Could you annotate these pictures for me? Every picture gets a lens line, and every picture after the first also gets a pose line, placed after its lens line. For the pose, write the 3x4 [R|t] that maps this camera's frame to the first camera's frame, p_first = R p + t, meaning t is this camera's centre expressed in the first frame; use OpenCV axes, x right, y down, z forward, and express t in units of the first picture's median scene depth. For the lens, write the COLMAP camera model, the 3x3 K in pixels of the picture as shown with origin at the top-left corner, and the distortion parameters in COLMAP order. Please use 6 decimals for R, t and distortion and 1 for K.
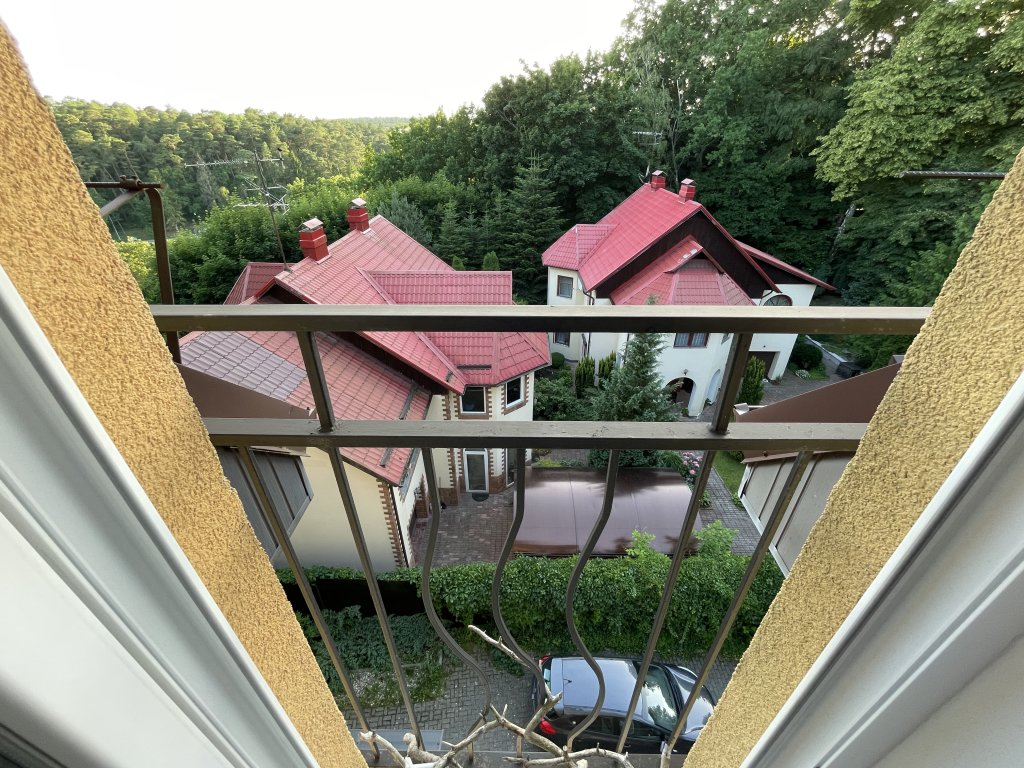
lens RADIAL K [[419.8, 0, 511.7], [0, 419.8, 382.1], [0, 0, 1]] dist [0.004749, 0.001020]
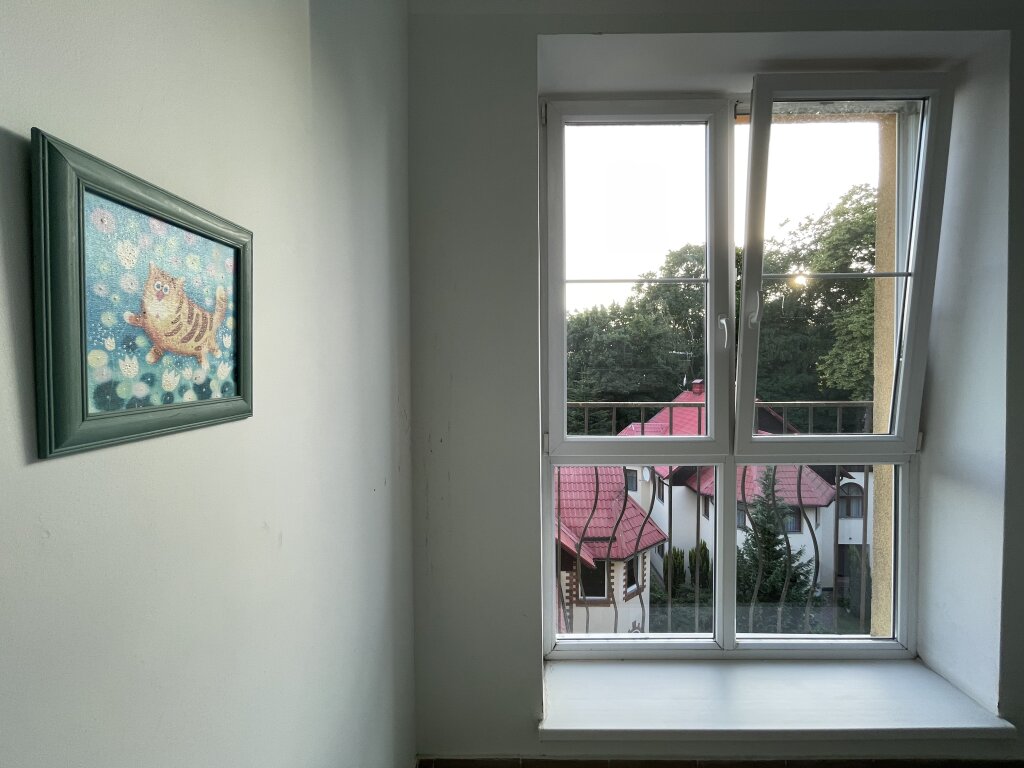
lens RADIAL K [[419.8, 0, 511.1], [0, 419.8, 380.6], [0, 0, 1]] dist [0.004749, 0.001020]
pose [[0.999972, -0.004052, 0.006357, -0.203348], [0.006674, 0.867828, -0.496820, 0.086568], [-0.003503, 0.496848, 0.867830, -0.008350]]
